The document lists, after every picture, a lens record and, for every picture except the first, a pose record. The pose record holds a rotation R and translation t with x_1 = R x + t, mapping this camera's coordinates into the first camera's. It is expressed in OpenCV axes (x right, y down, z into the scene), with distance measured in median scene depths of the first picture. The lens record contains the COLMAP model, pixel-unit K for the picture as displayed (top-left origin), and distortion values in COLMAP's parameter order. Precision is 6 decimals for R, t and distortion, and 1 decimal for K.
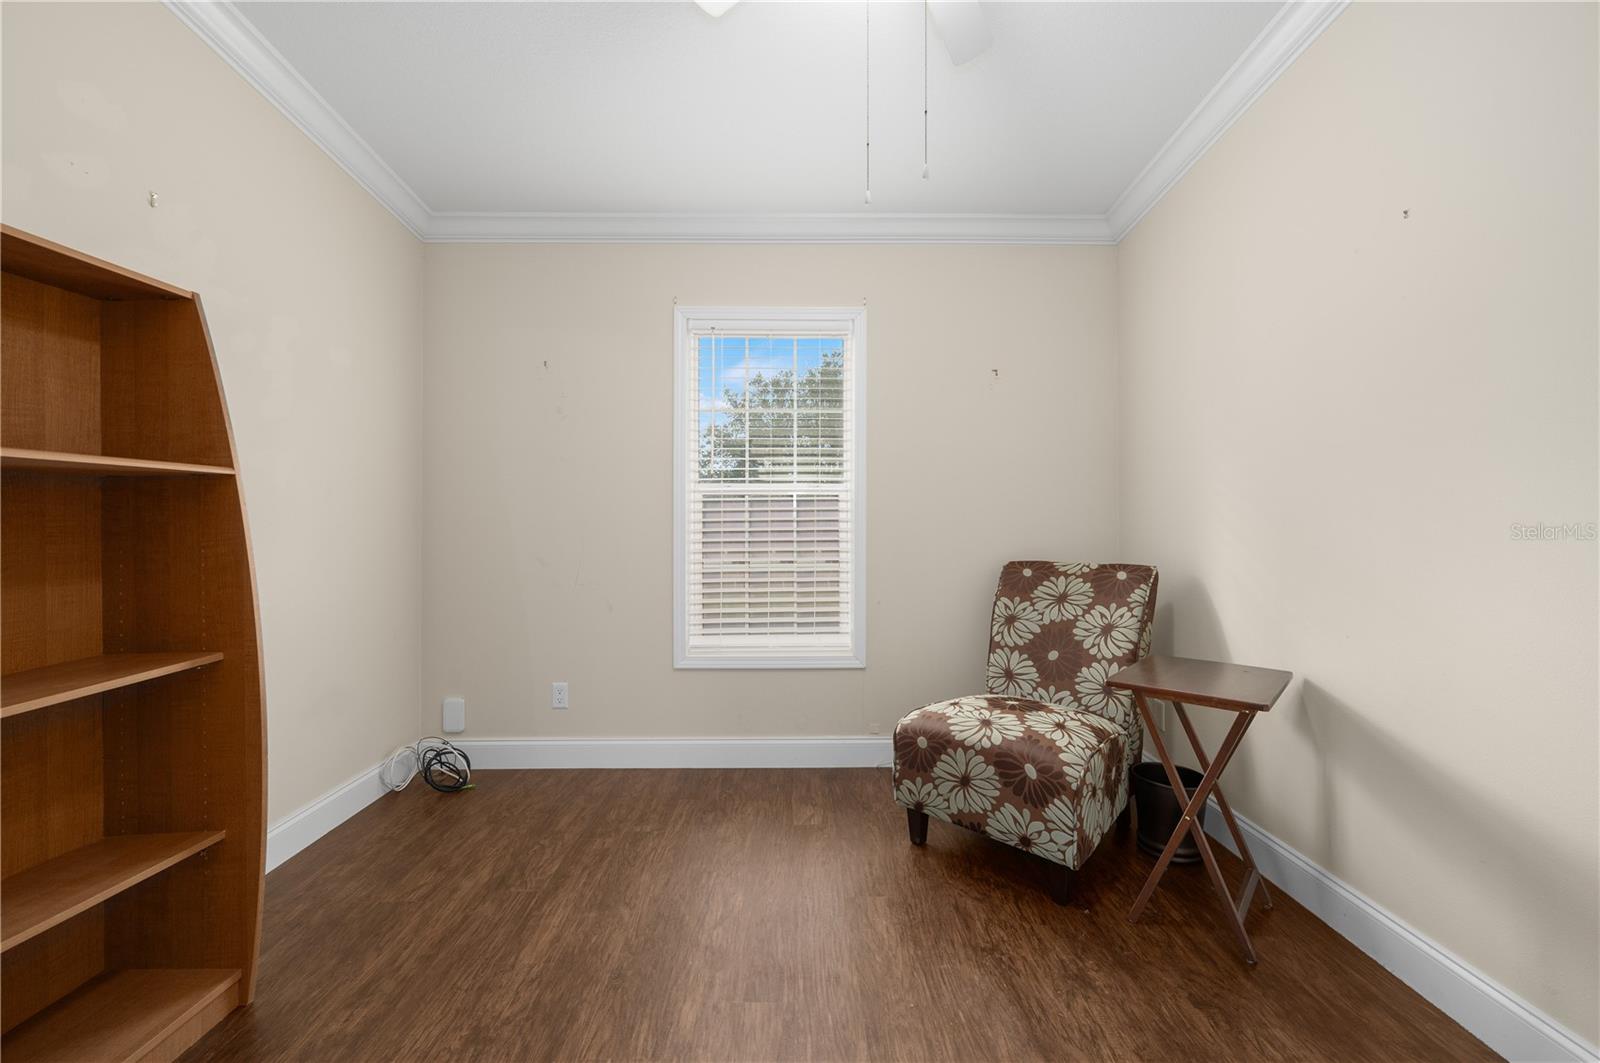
lens RADIAL K [[628.4, 0, 802.5], [0, 628.4, 515.5], [0, 0, 1]] dist [-0.000419, -0.000370]
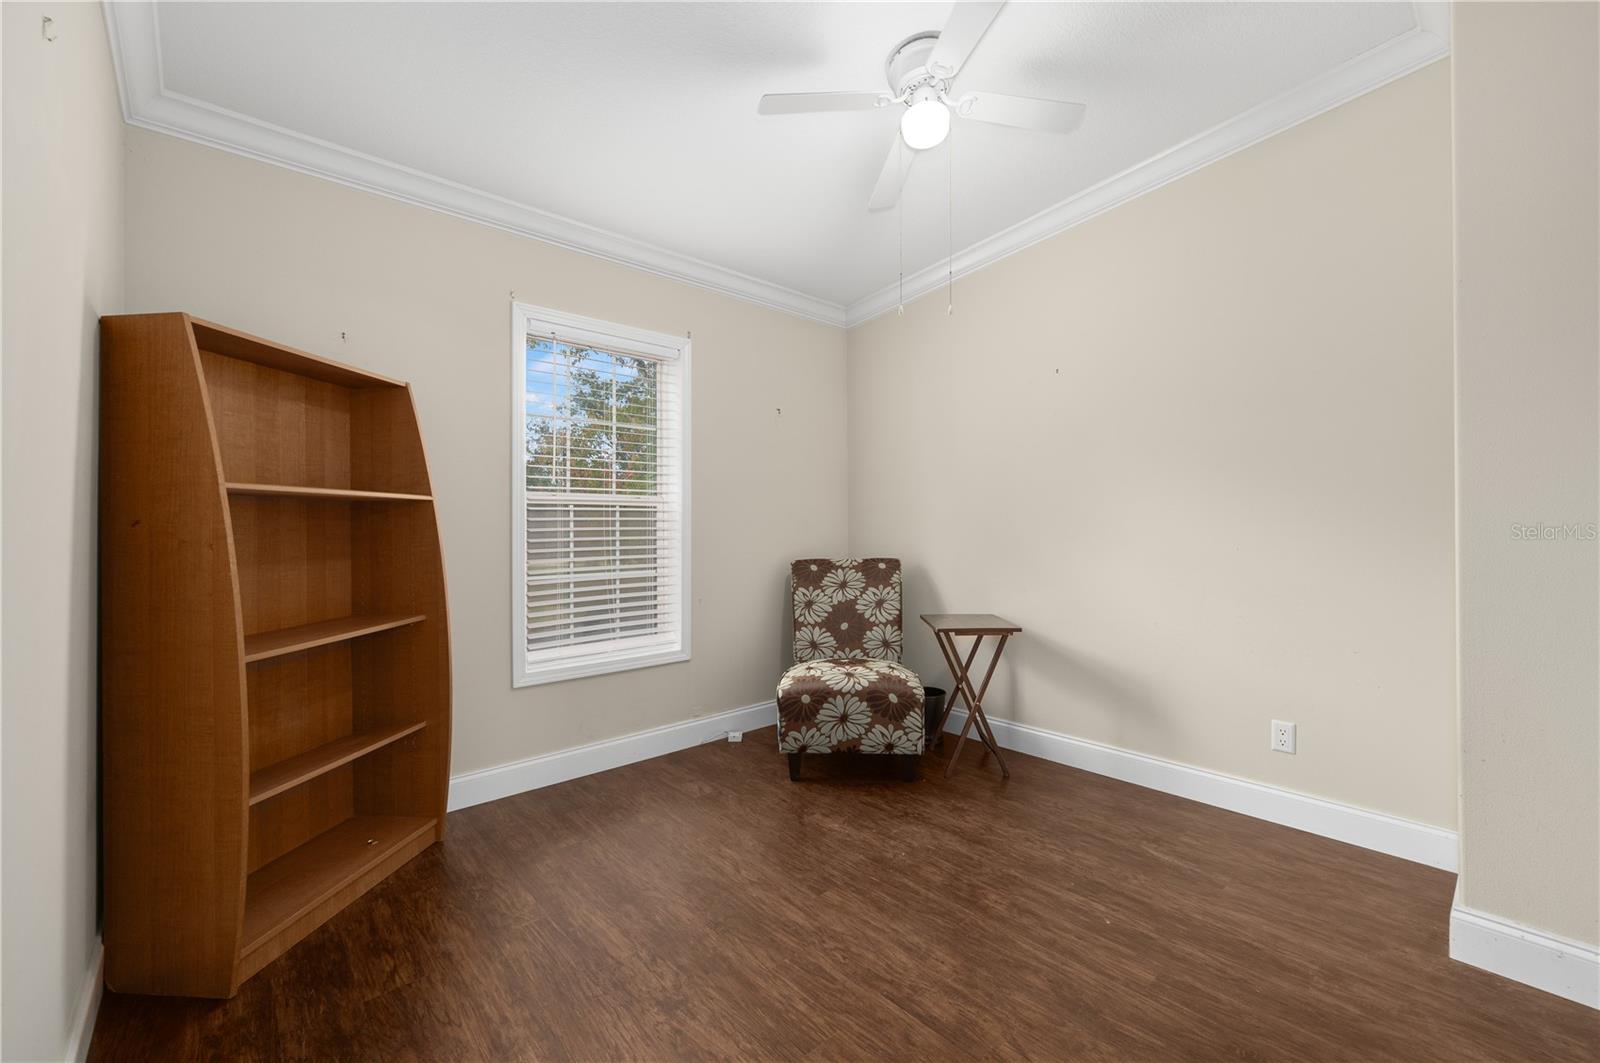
lens RADIAL K [[628.4, 0, 802.5], [0, 628.4, 515.5], [0, 0, 1]] dist [-0.000419, -0.000370]
pose [[0.762802, 0.007828, 0.646584, -0.587387], [-0.000086, 0.999928, -0.012005, -0.003977], [-0.646632, 0.009102, 0.762748, 0.004335]]
